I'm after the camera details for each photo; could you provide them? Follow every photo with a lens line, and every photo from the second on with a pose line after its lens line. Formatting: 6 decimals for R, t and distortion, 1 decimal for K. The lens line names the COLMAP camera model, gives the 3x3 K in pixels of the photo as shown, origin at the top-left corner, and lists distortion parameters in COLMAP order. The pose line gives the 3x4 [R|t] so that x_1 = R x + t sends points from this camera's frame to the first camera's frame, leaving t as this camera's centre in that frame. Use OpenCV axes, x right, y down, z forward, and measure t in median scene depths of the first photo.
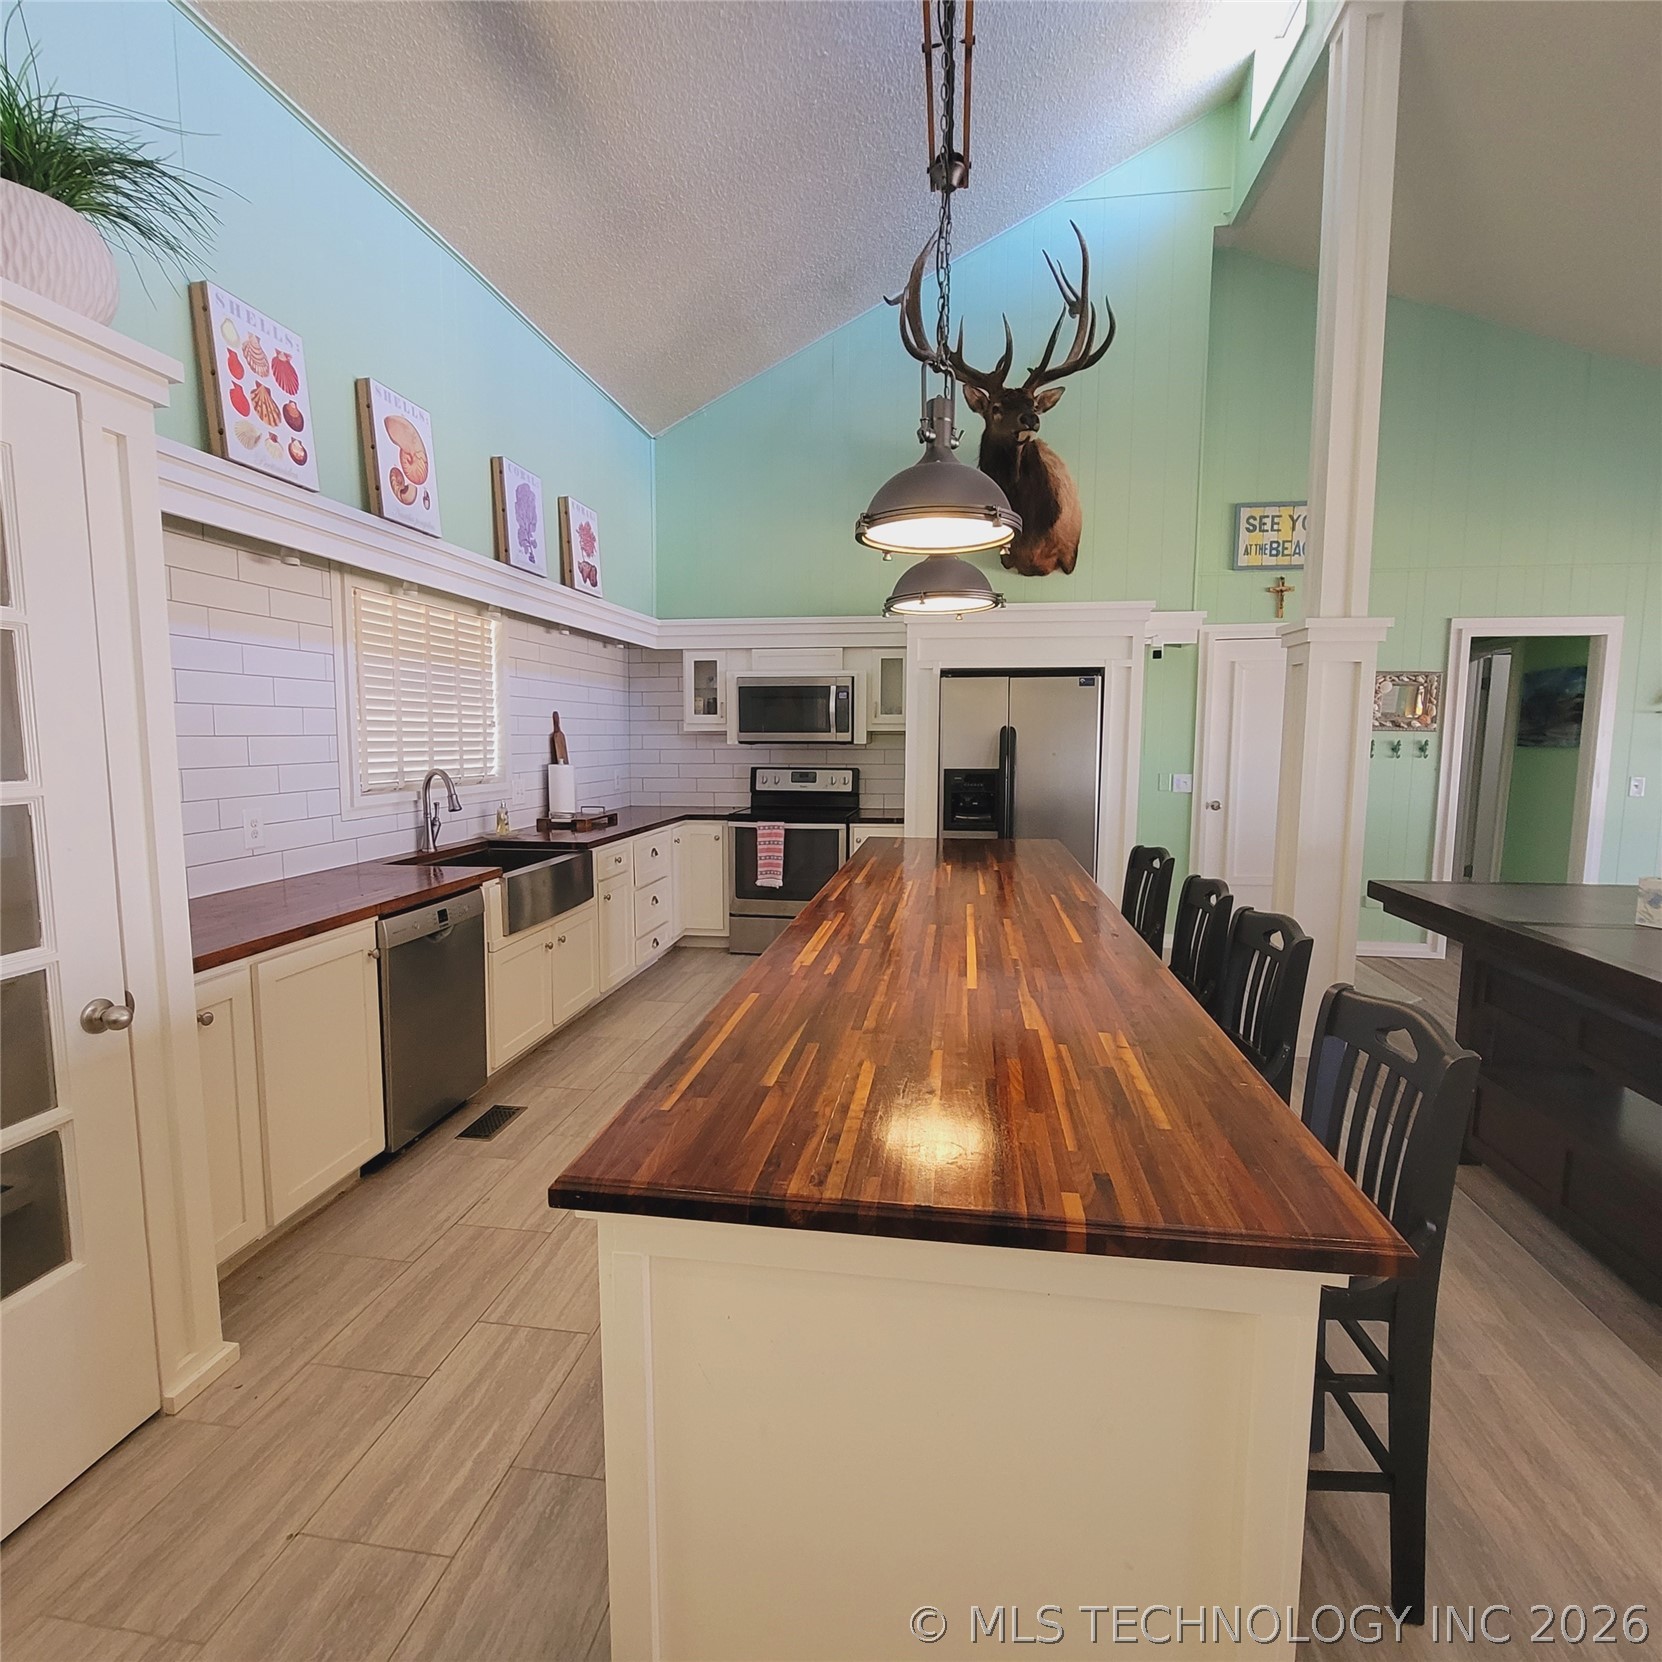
lens RADIAL K [[906.5, 0, 819.1], [0, 906.5, 832.6], [0, 0, 1]] dist [-0.011690, 0.006612]
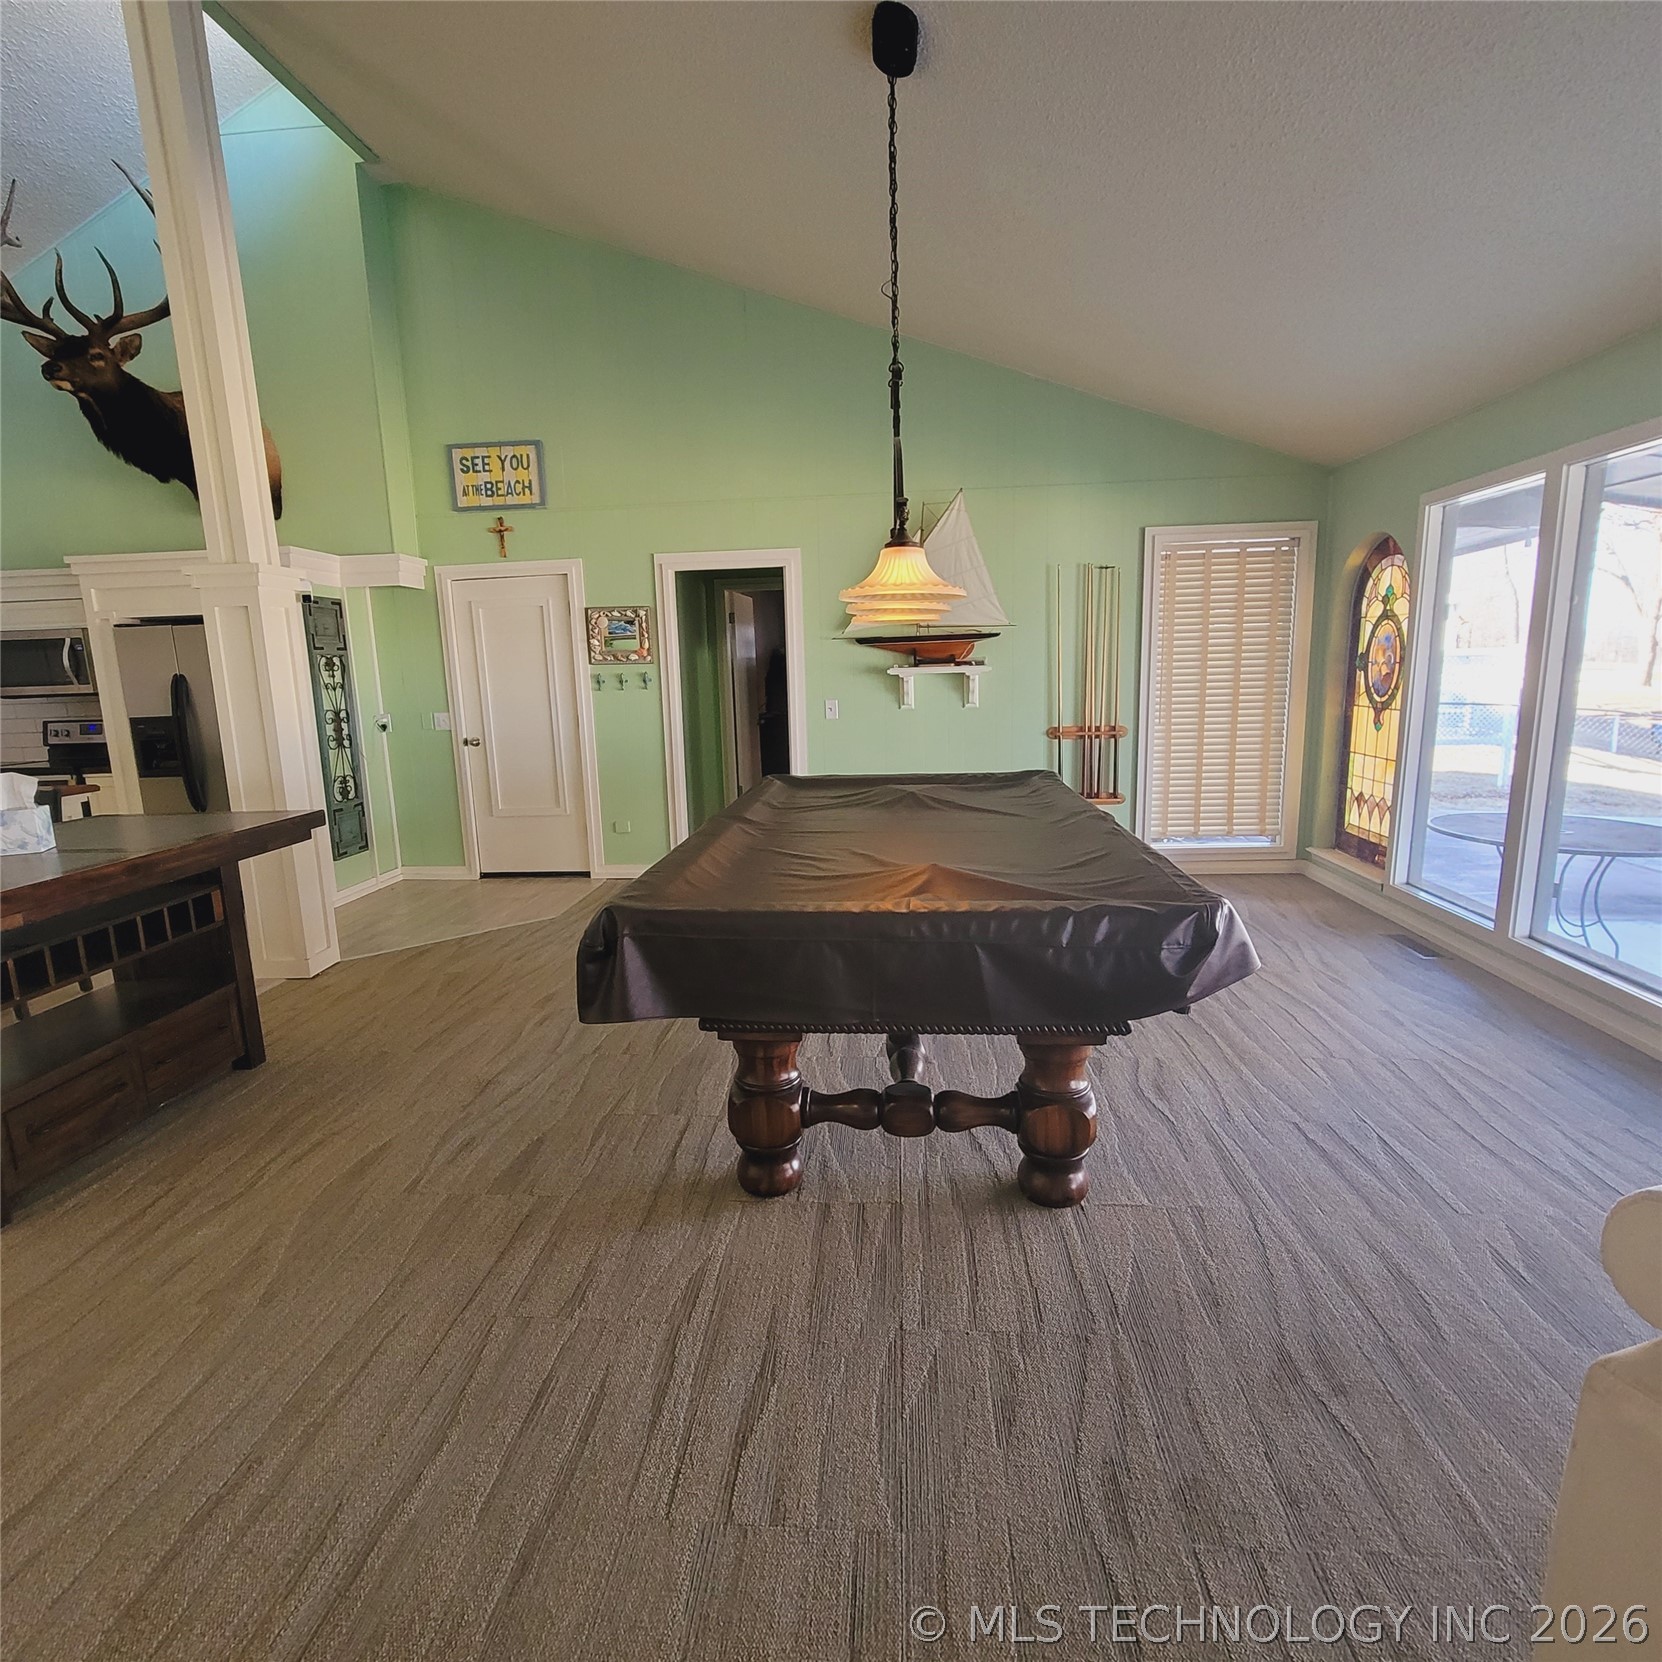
lens RADIAL K [[906.5, 0, 819.1], [0, 906.5, 832.6], [0, 0, 1]] dist [-0.011690, 0.006612]
pose [[0.996746, -0.045162, 0.066773, 0.791668], [0.040237, 0.996495, 0.073338, 0.014083], [-0.069851, -0.070412, 0.995069, -0.074856]]
